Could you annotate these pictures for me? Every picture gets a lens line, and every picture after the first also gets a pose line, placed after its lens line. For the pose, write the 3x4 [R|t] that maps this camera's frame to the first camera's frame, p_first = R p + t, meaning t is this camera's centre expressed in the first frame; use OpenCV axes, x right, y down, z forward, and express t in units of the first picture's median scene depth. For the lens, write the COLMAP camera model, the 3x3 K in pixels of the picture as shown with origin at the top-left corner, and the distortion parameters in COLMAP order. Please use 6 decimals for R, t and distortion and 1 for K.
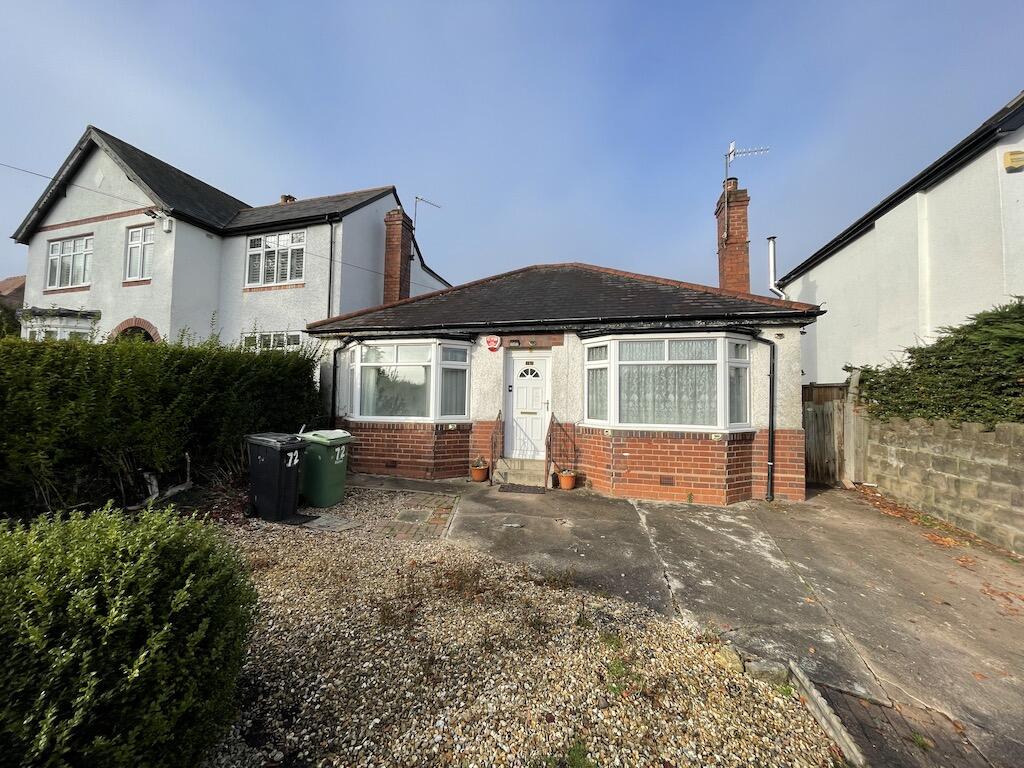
lens RADIAL K [[409.5, 0, 510.0], [0, 409.5, 382.9], [0, 0, 1]] dist [-0.002839, 0.000368]
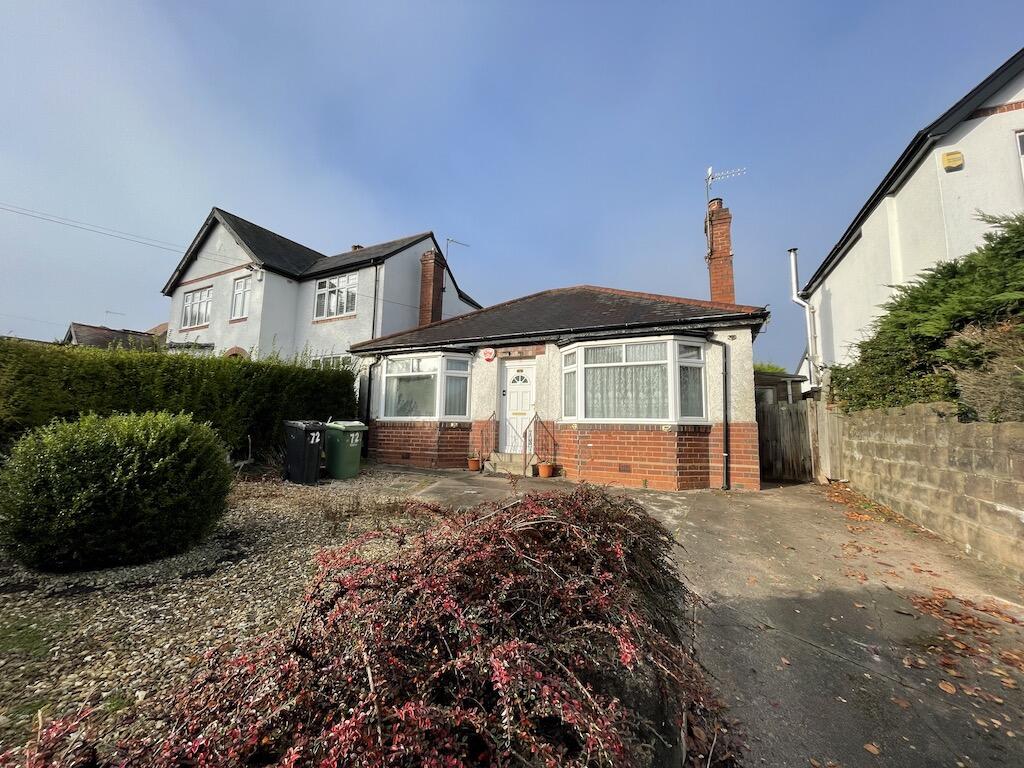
lens RADIAL K [[409.5, 0, 509.9], [0, 409.5, 382.6], [0, 0, 1]] dist [-0.002839, 0.000368]
pose [[0.983233, -0.017389, -0.181525, 0.240951], [0.003952, 0.997241, -0.074123, 0.074535], [0.182313, 0.072163, 0.980589, -0.150153]]
